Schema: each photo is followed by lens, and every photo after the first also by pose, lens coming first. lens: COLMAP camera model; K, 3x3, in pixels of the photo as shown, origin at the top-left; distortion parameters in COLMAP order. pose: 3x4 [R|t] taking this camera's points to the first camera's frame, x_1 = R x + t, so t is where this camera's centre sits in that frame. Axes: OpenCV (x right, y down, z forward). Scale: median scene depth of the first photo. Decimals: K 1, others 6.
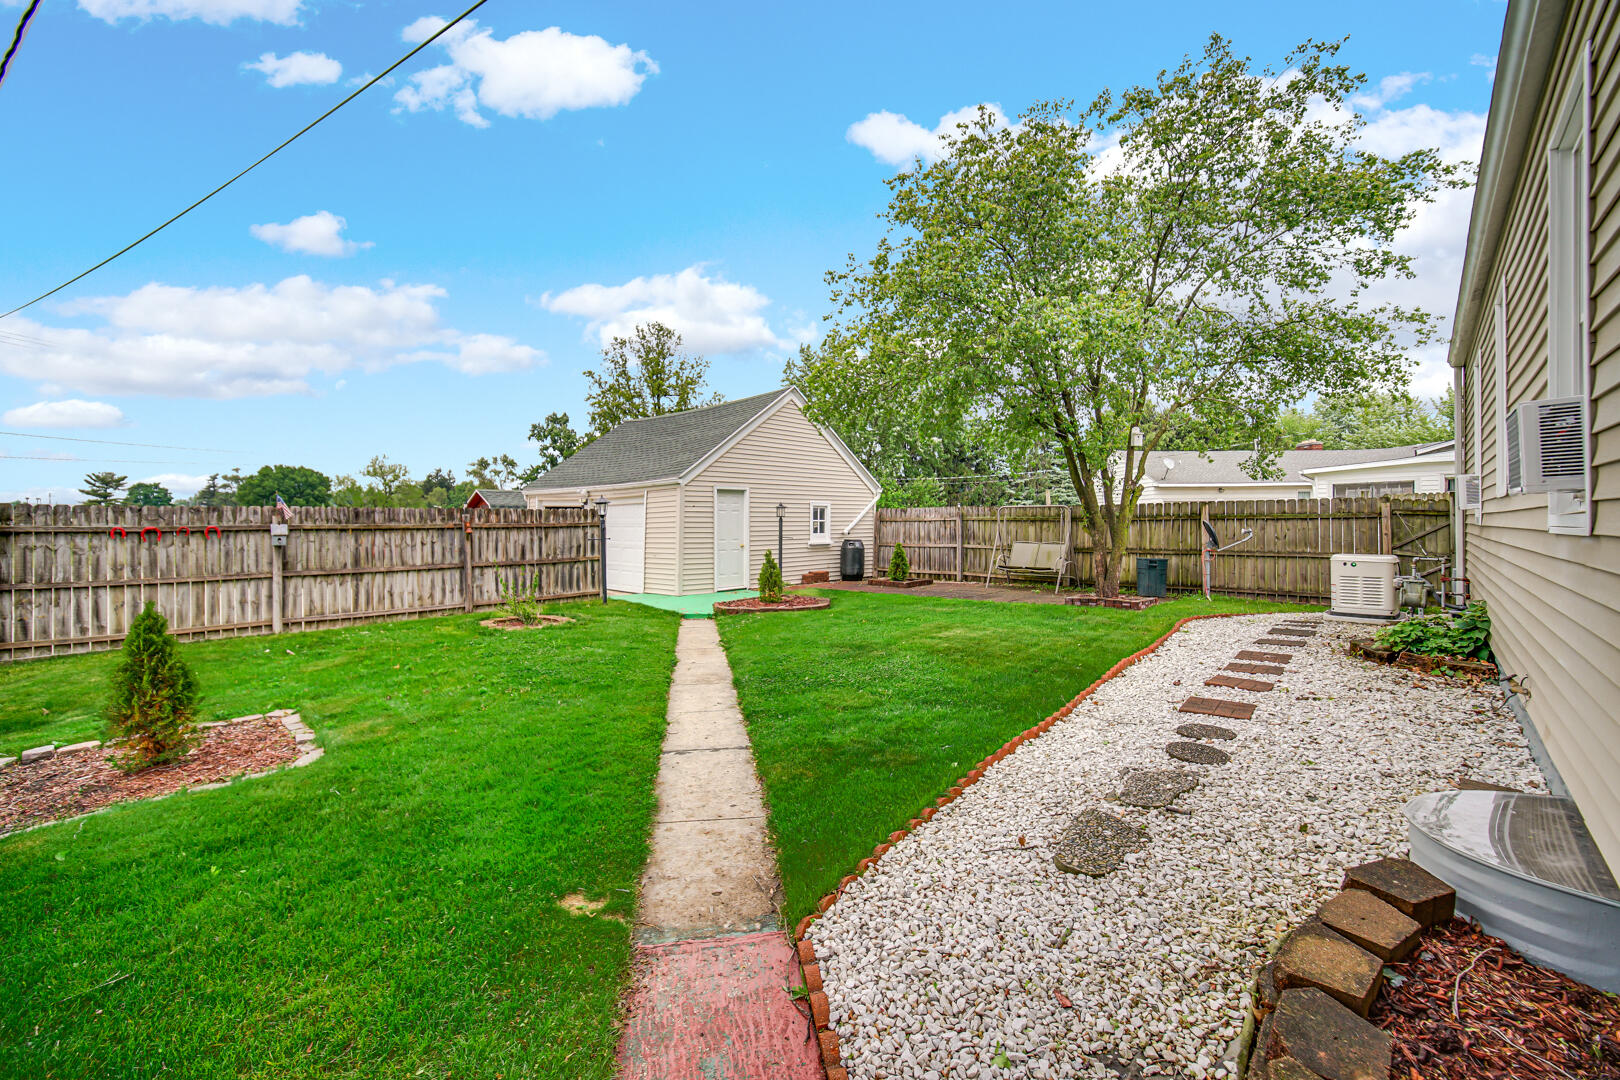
lens RADIAL K [[654.0, 0, 797.5], [0, 654.0, 515.1], [0, 0, 1]] dist [-0.003780, 0.000309]
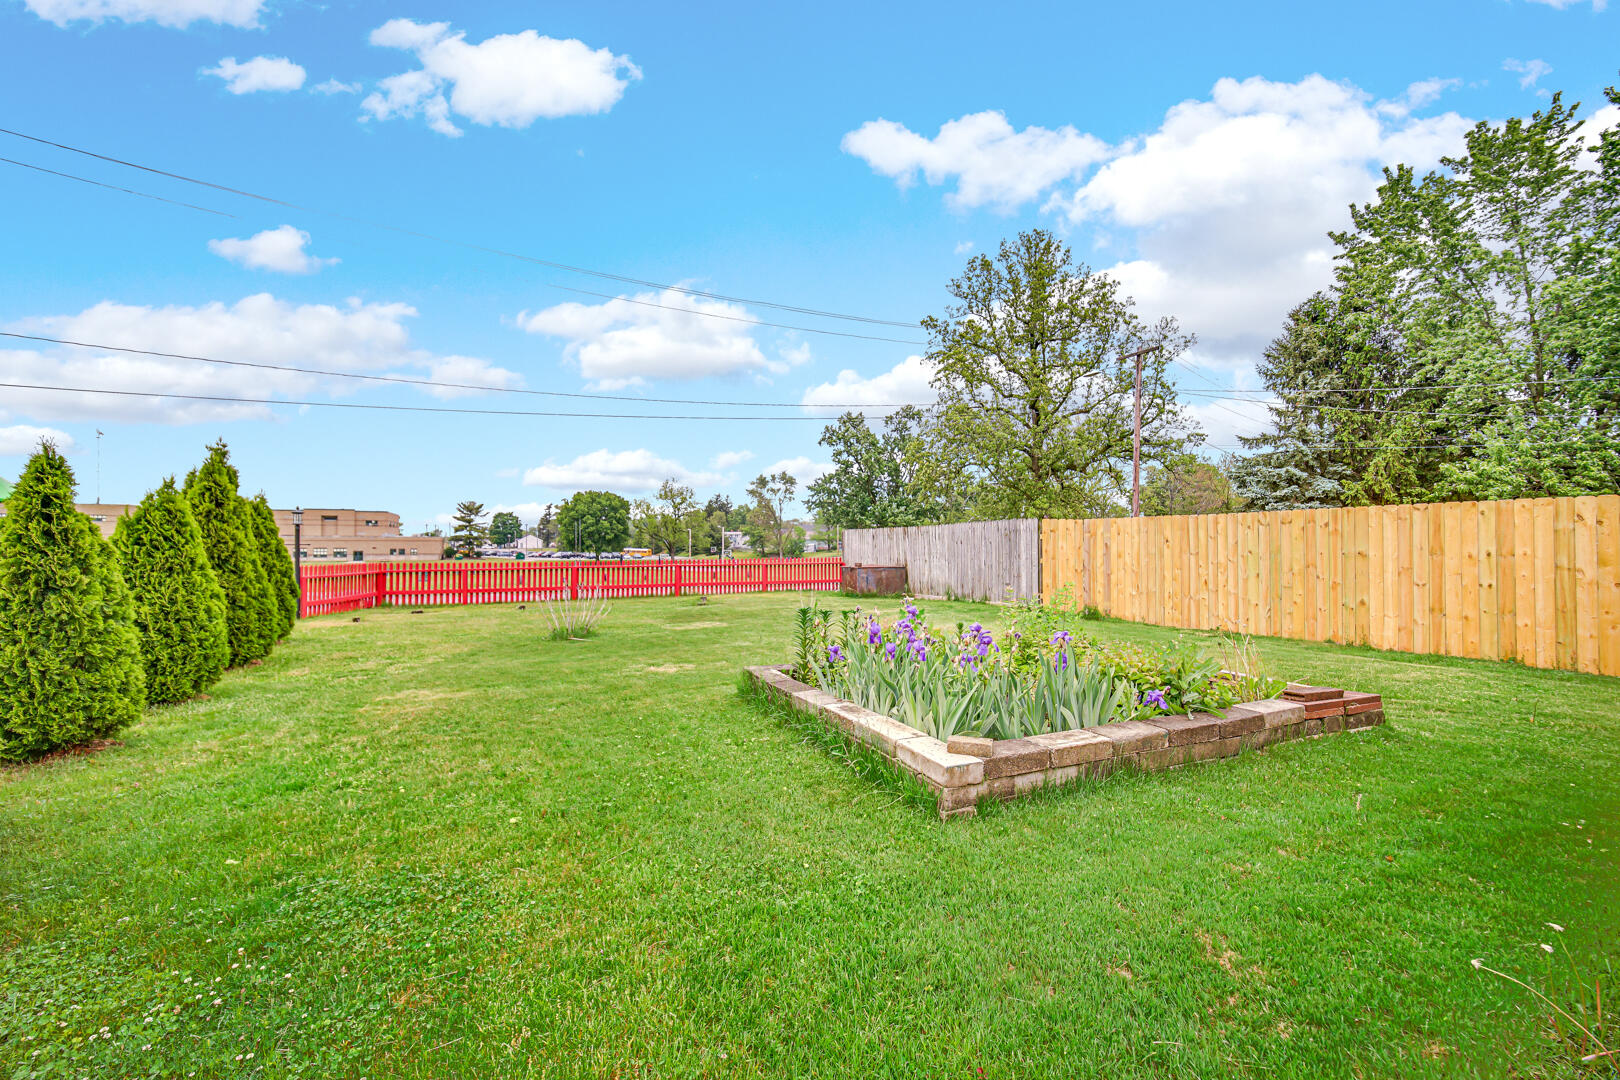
lens RADIAL K [[654.0, 0, 787.6], [0, 654.0, 531.3], [0, 0, 1]] dist [-0.003780, 0.000309]
pose [[0.924349, -0.007273, -0.381478, -2.362987], [0.002353, 0.999908, -0.013362, 0.160190], [0.381540, 0.011453, 0.924281, 3.711897]]
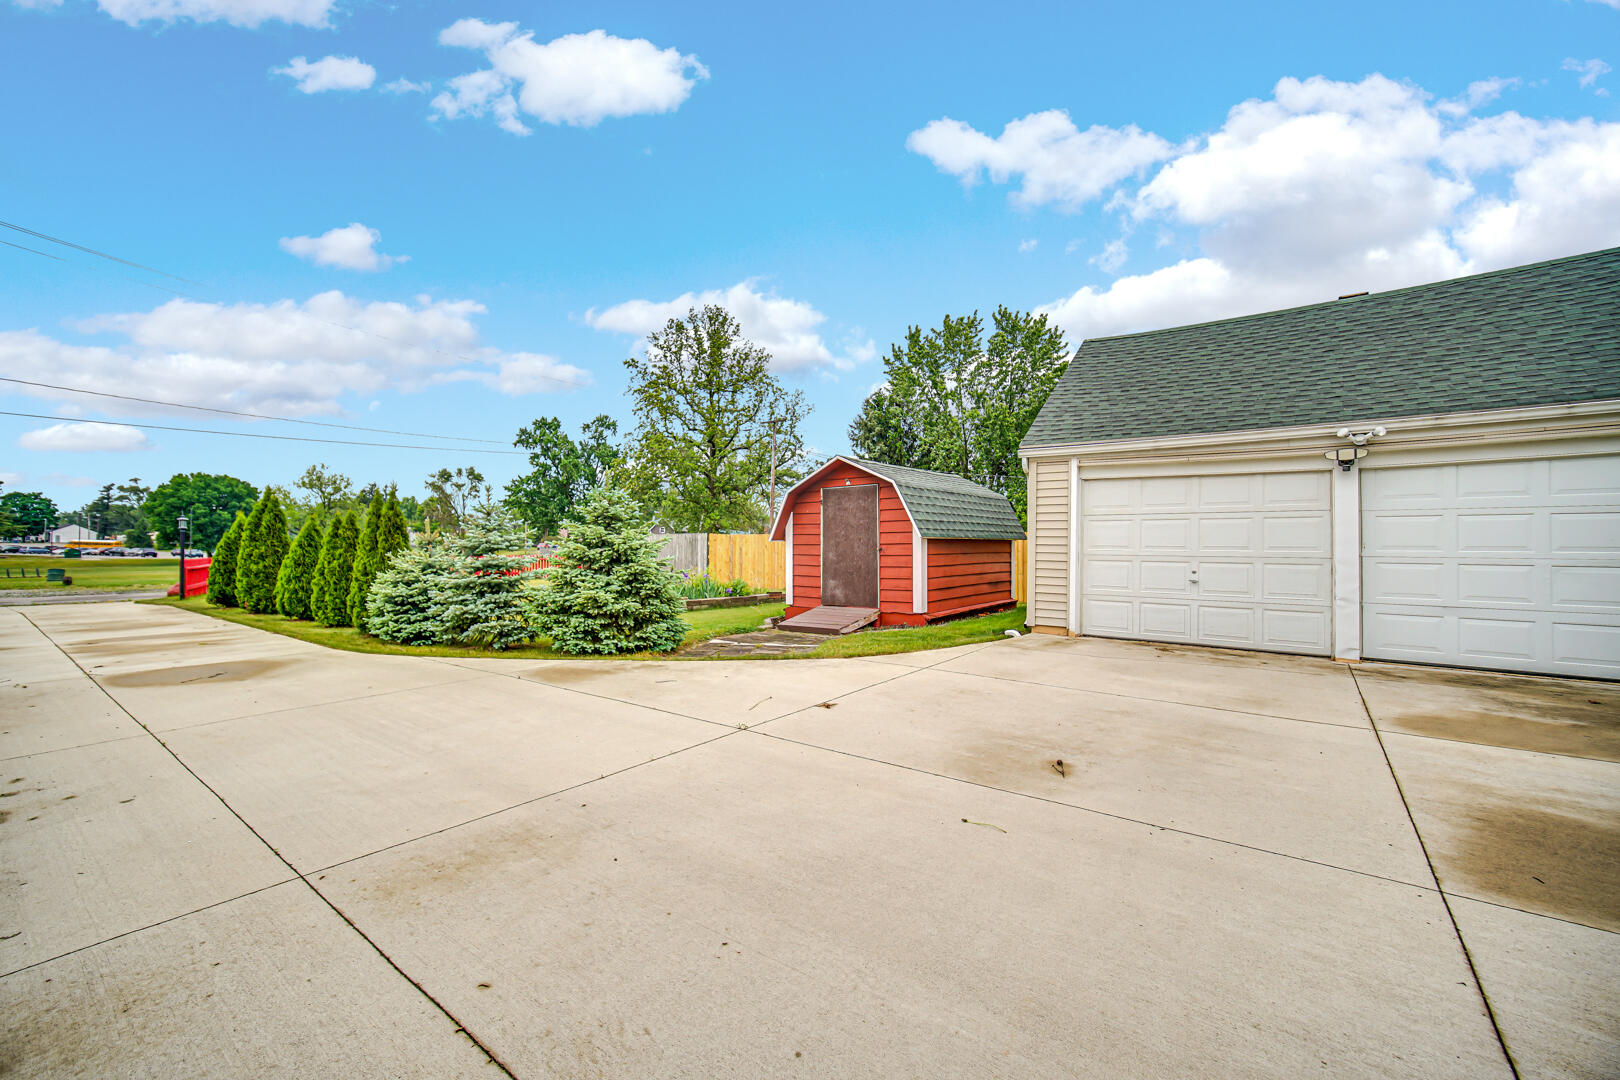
lens RADIAL K [[654.0, 0, 790.9], [0, 654.0, 525.8], [0, 0, 1]] dist [-0.003780, 0.000309]
pose [[0.996058, 0.012741, 0.087782, -2.247359], [-0.010924, 0.999717, -0.021142, 0.115846], [-0.088027, 0.020099, 0.995915, 1.744274]]
